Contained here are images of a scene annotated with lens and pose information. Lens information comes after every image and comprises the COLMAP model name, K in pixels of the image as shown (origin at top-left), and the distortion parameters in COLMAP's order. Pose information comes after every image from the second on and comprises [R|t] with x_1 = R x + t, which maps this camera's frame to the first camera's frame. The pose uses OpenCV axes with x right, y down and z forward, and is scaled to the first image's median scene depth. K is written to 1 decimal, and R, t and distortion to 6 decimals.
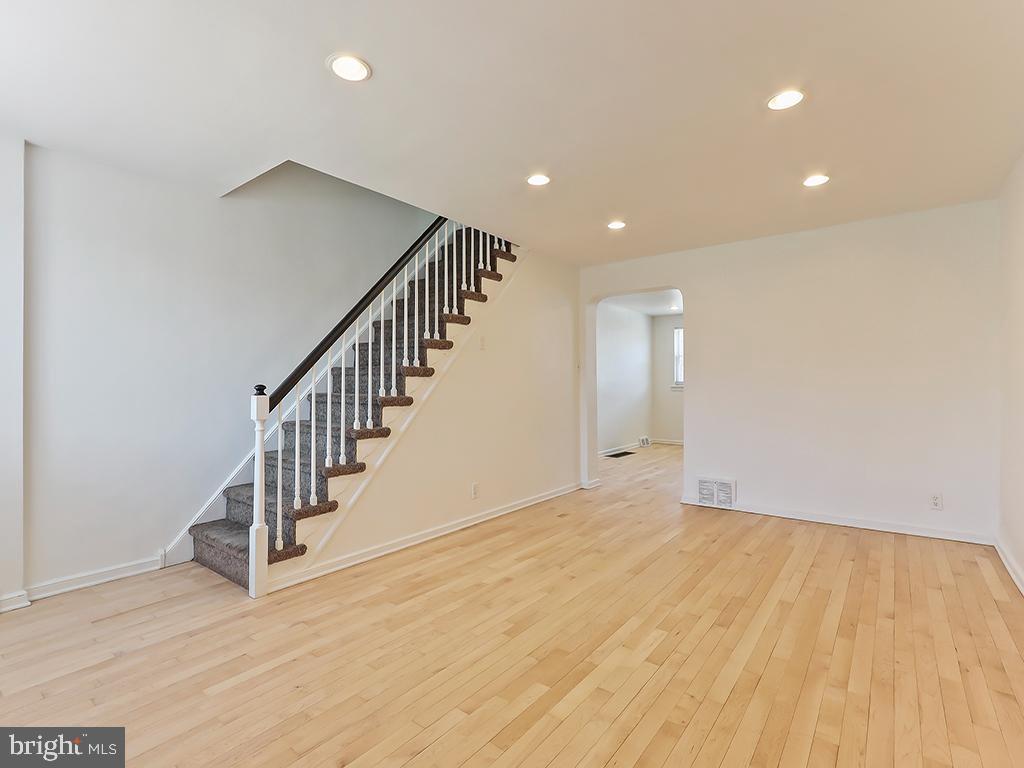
lens RADIAL K [[492.1, 0, 504.0], [0, 492.1, 382.3], [0, 0, 1]] dist [0.005443, 0.001342]
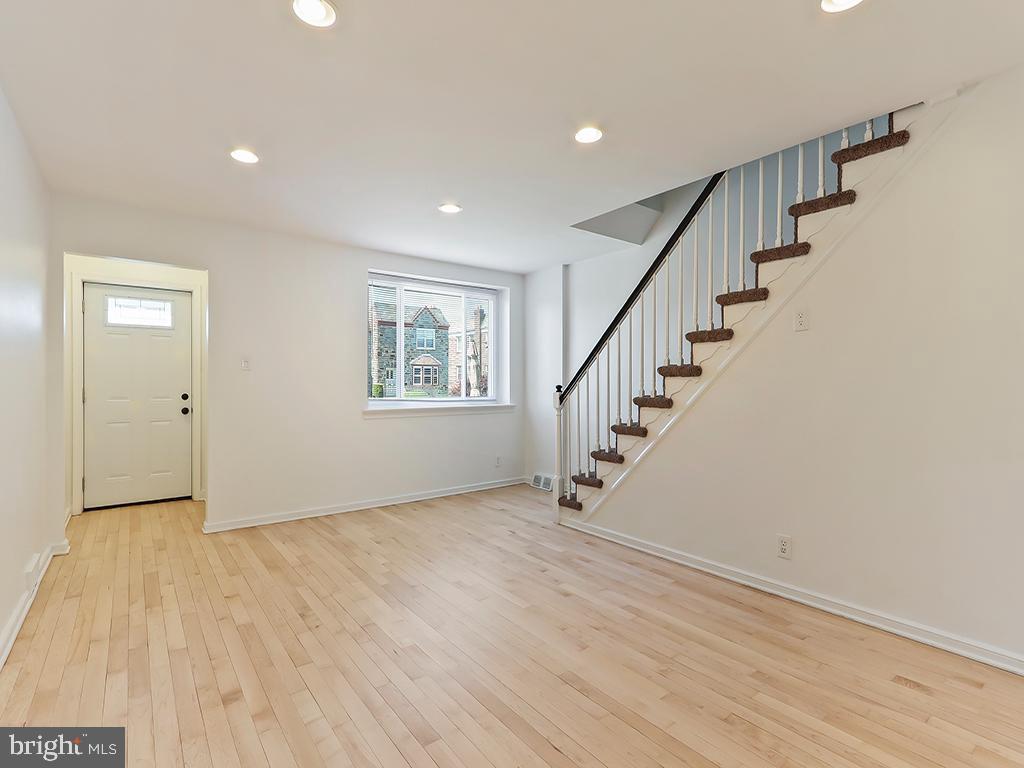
lens RADIAL K [[492.1, 0, 504.3], [0, 492.1, 385.6], [0, 0, 1]] dist [0.005443, 0.001342]
pose [[-0.245736, 0.004283, -0.969327, 0.849639], [0.004895, 0.999983, 0.003177, 0.000357], [0.969324, -0.003964, -0.245753, 1.007673]]
